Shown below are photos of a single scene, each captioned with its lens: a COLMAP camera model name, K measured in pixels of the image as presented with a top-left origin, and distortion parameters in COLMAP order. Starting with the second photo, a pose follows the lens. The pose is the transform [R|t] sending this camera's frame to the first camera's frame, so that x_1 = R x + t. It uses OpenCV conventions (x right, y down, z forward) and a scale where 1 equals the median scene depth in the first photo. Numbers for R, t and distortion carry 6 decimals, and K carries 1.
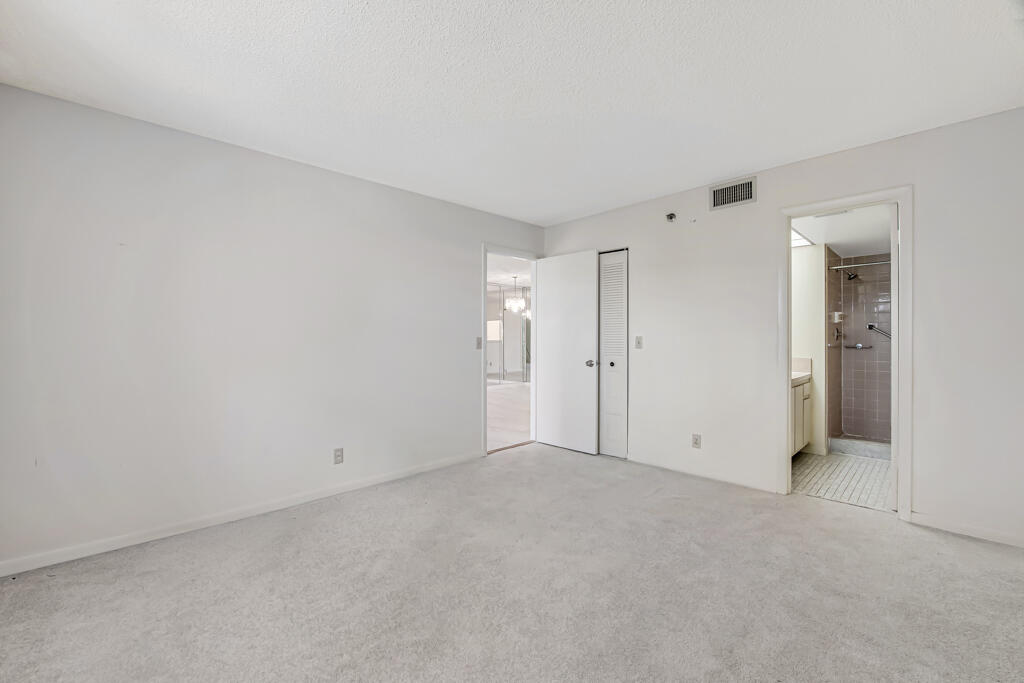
lens RADIAL K [[418.6, 0, 512.0], [0, 418.6, 341.5], [0, 0, 1]] dist [0.000503, 0.000012]
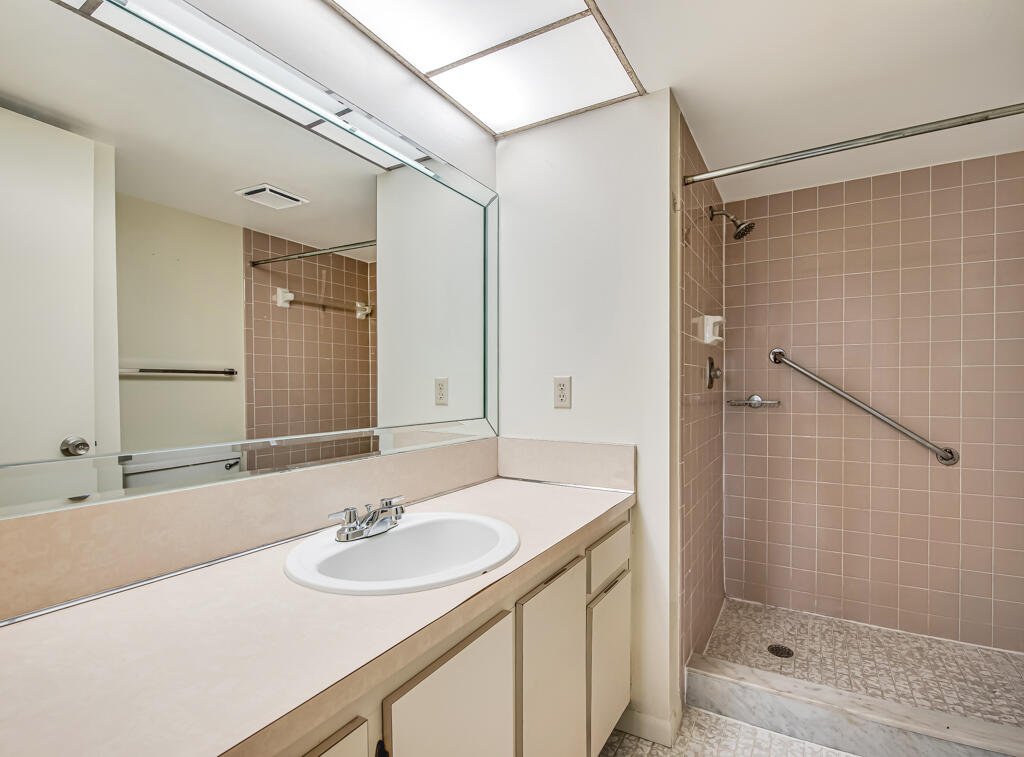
lens RADIAL K [[504.4, 0, 512.0], [0, 504.4, 378.5], [0, 0, 1]] dist [-0.001140, 0.000002]
pose [[0.967282, 0.005109, 0.253651, 0.454341], [-0.005665, 0.999983, 0.001461, -0.011453], [-0.253639, -0.002850, 0.967295, 0.562687]]
